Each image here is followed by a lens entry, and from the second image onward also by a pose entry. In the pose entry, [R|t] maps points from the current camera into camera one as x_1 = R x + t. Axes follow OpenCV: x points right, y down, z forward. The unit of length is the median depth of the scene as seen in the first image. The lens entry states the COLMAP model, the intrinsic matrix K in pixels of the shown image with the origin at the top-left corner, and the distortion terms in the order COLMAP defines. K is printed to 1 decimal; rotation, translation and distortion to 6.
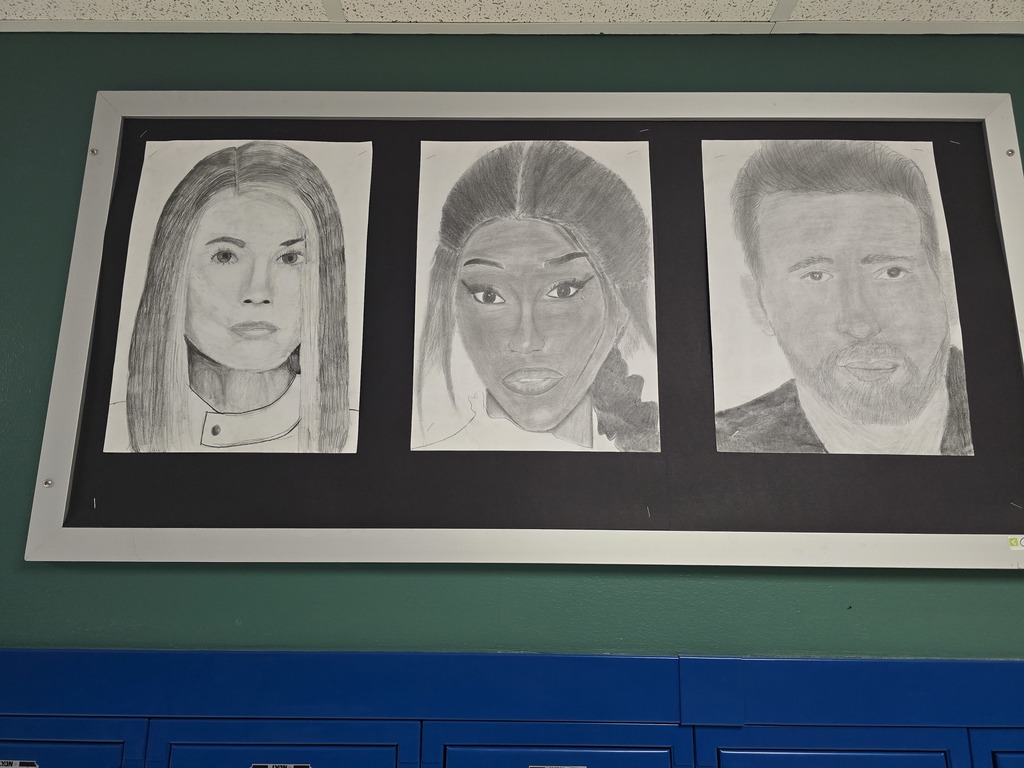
lens RADIAL K [[705.4, 0, 512.0], [0, 705.4, 384.0], [0, 0, 1]] dist [0.008017, 0.001270]
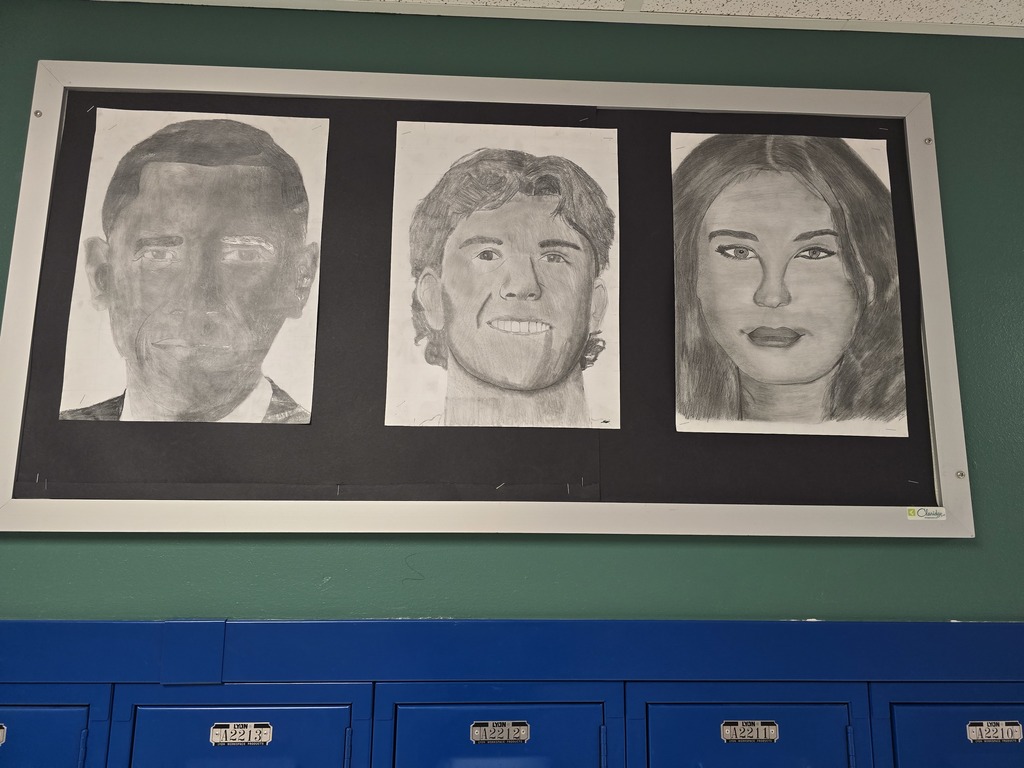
lens RADIAL K [[680.0, 0, 515.6], [0, 680.0, 393.1], [0, 0, 1]] dist [0.001735, -0.003335]
pose [[0.998572, 0.008588, 0.052729, 0.039407], [-0.010949, 0.998943, 0.044646, 0.000177], [-0.052290, -0.045160, 0.997610, -0.000517]]
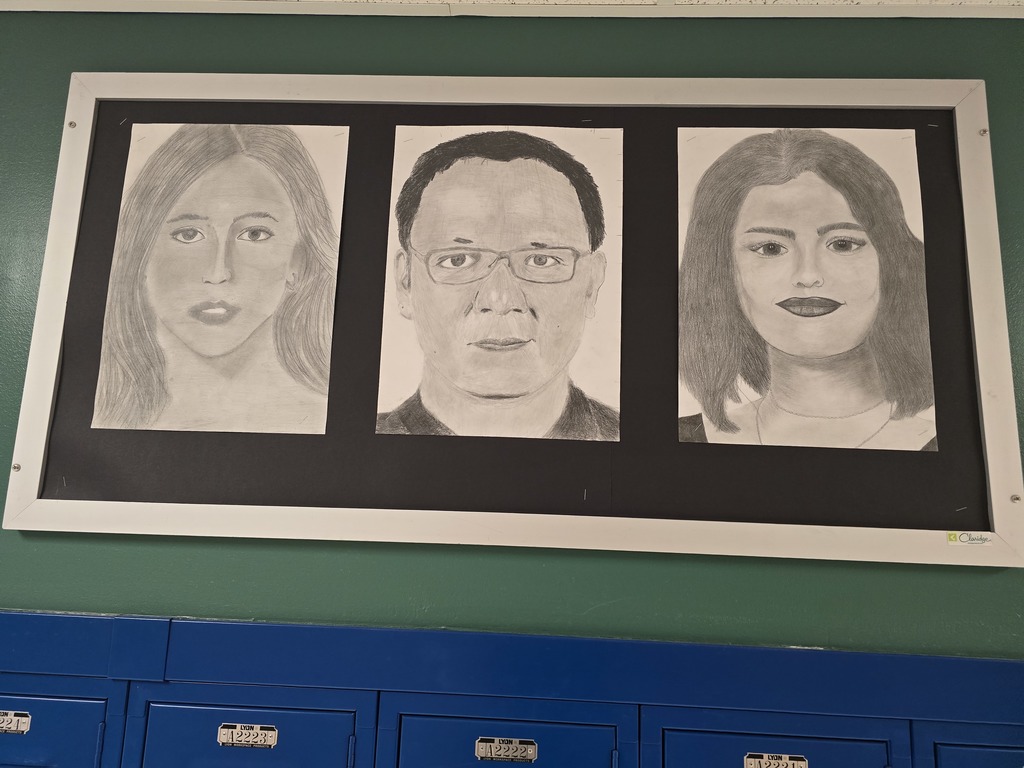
lens RADIAL K [[700.0, 0, 532.4], [0, 700.0, 415.0], [0, 0, 1]] dist [0.008680, -0.005789]
pose [[0.998827, 0.023751, -0.042185, 0.164162], [-0.021198, 0.997975, 0.059972, 0.000710], [0.043524, -0.059007, 0.997308, -0.002547]]
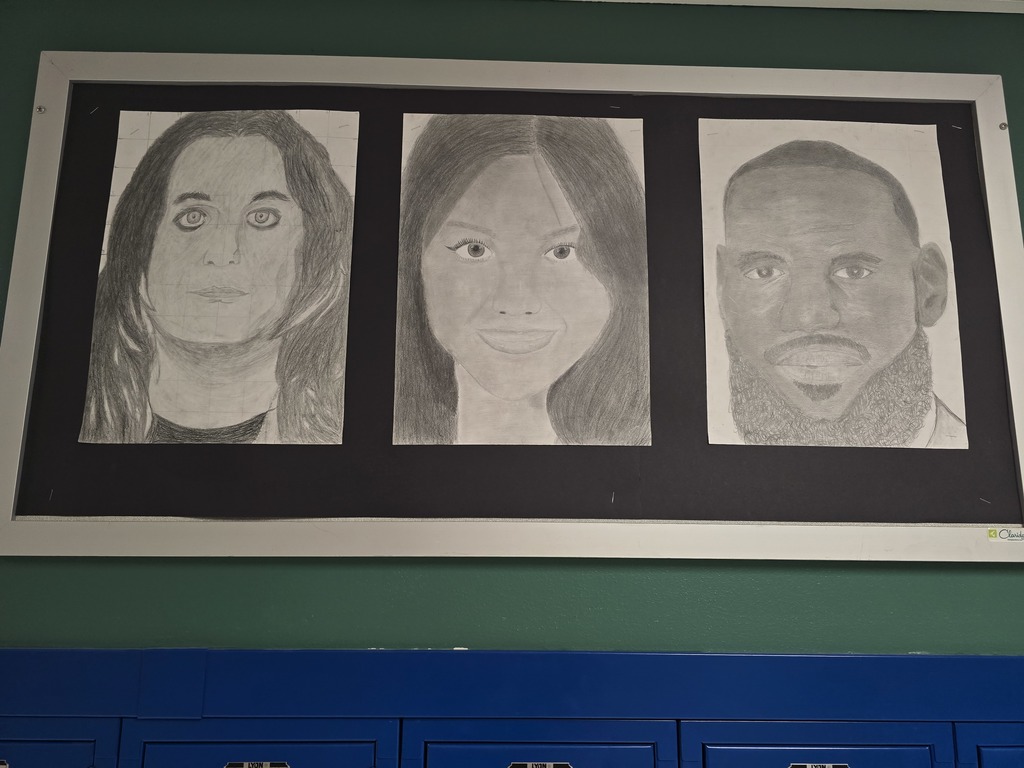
lens RADIAL K [[733.1, 0, 509.5], [0, 733.1, 398.0], [0, 0, 1]] dist [0.015169, 0.000188]
pose [[0.999551, 0.006451, 0.029256, -0.014745], [-0.007475, 0.999359, 0.035007, -0.000057], [-0.029011, -0.035210, 0.998959, 0.000128]]
